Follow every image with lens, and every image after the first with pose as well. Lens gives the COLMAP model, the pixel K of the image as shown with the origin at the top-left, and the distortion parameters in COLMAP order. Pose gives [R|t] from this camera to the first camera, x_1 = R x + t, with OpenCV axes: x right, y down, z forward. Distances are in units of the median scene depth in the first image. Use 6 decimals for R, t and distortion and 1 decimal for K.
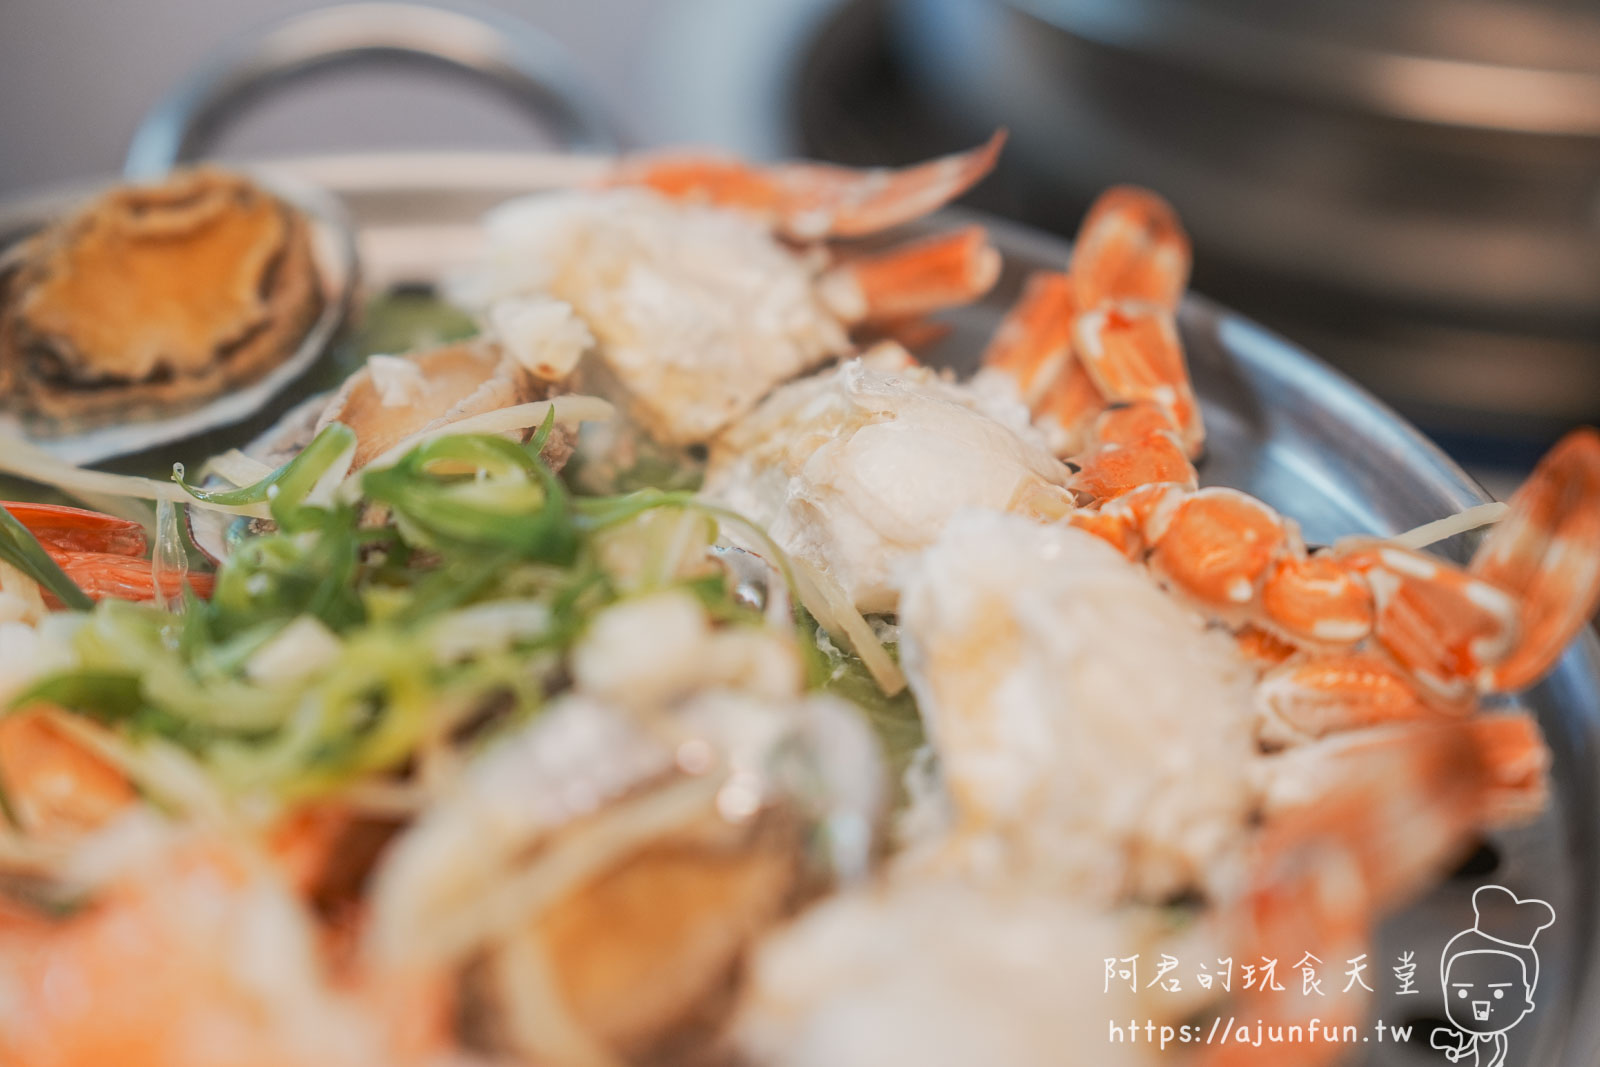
lens RADIAL K [[3380.5, 0, 801.5], [0, 3380.5, 525.2], [0, 0, 1]] dist [0.447474, 0.000000]
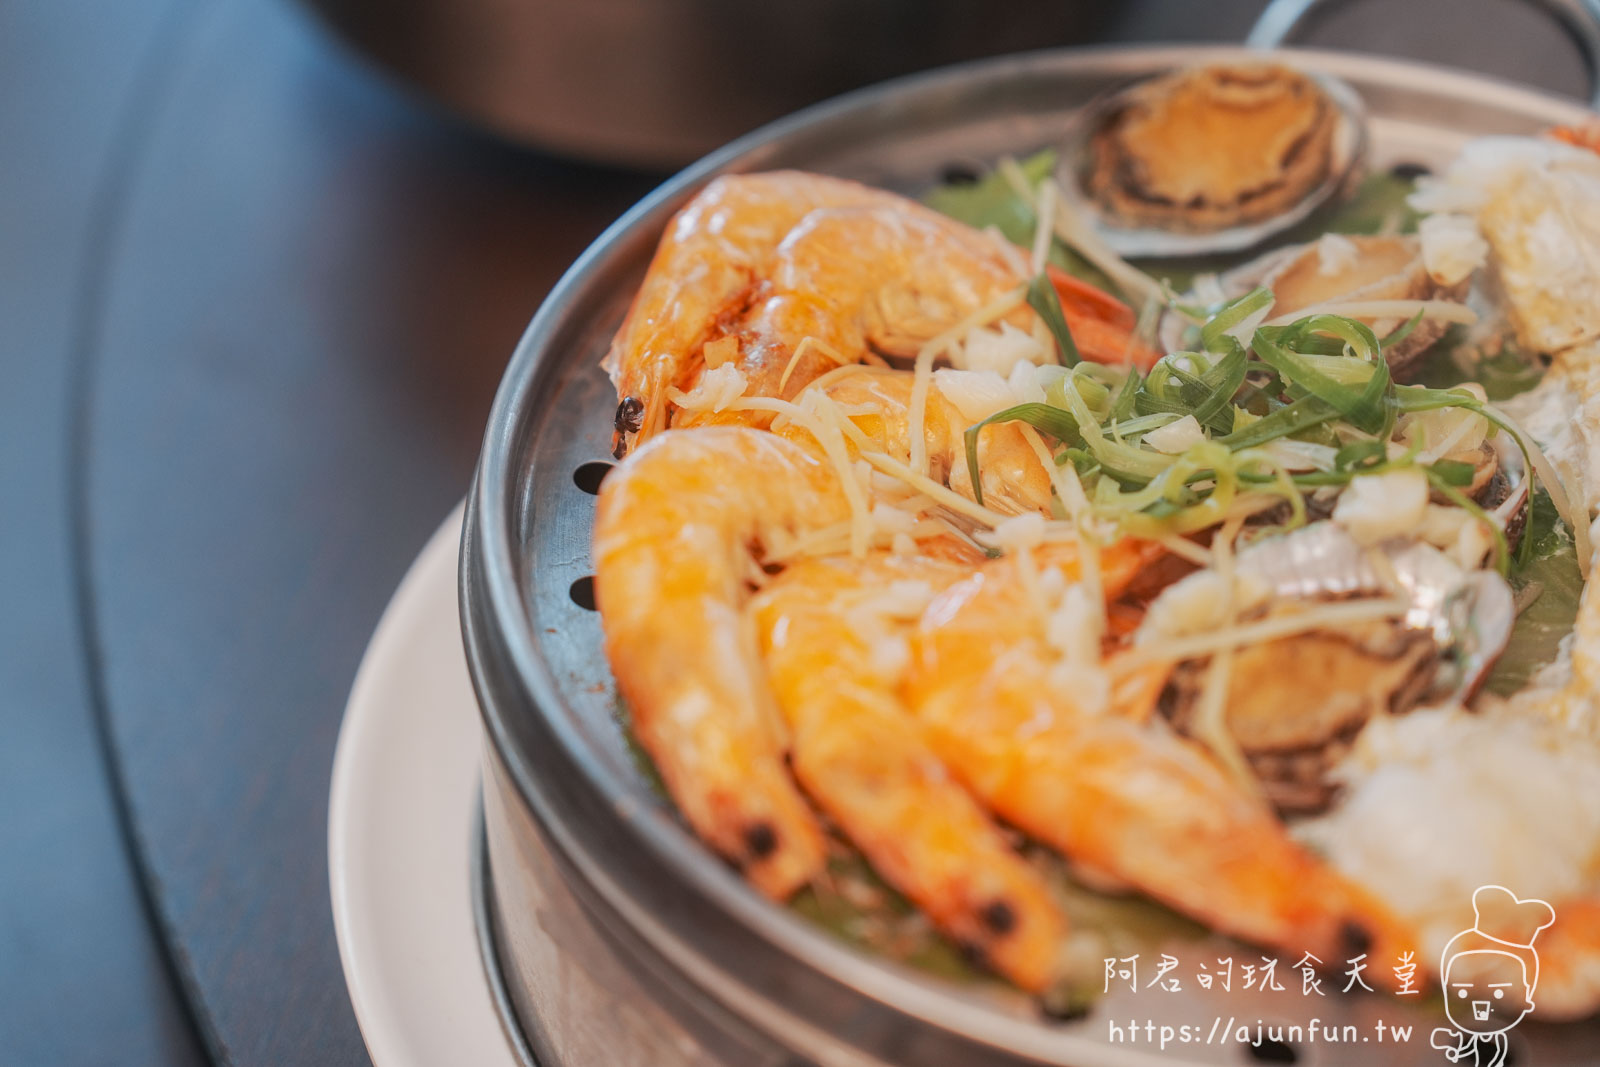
lens RADIAL K [[3380.5, 0, 800.7], [0, 3380.5, 526.9], [0, 0, 1]] dist [0.447474, 0.000000]
pose [[0.886275, 0.302589, -0.350651, 0.221109], [-0.253018, 0.950443, 0.180666, -0.138759], [0.387942, -0.071399, 0.918914, -0.411783]]
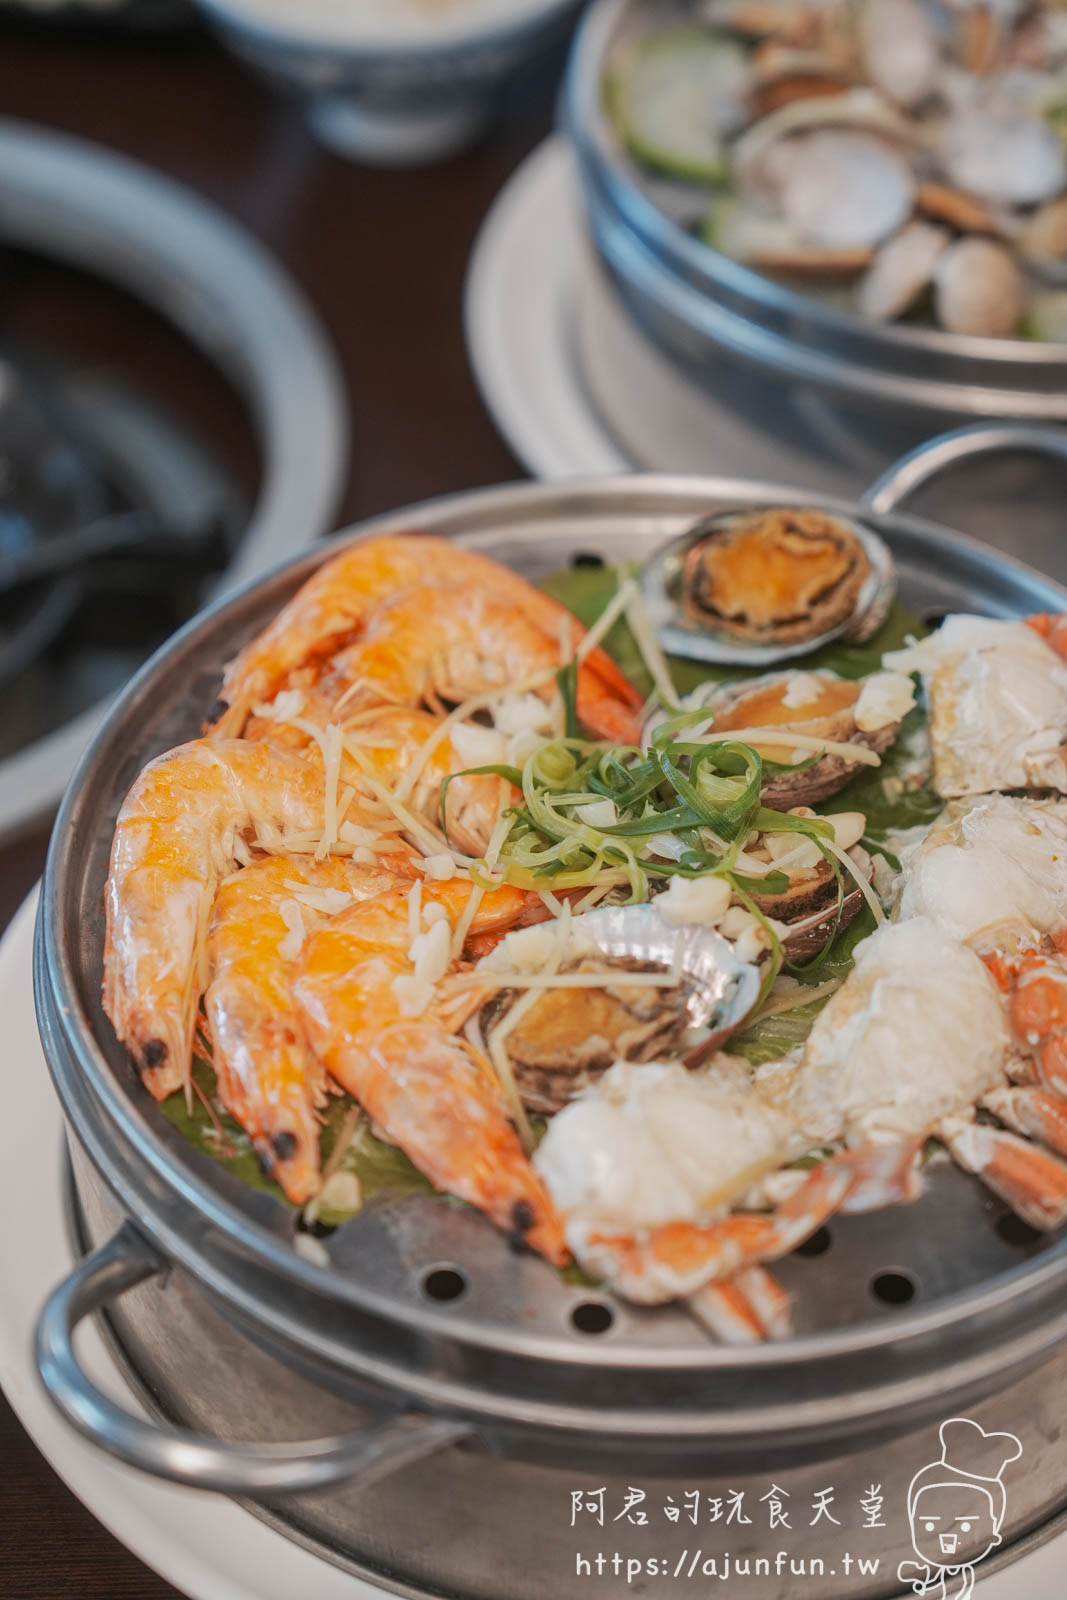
lens RADIAL K [[3380.5, 0, 526.7], [0, 3380.5, 811.6], [0, 0, 1]] dist [0.447474, 0.000000]
pose [[0.691184, 0.492997, -0.528411, 0.777307], [-0.362767, 0.869076, 0.336315, -0.548725], [0.625032, -0.040765, 0.779534, -0.507416]]
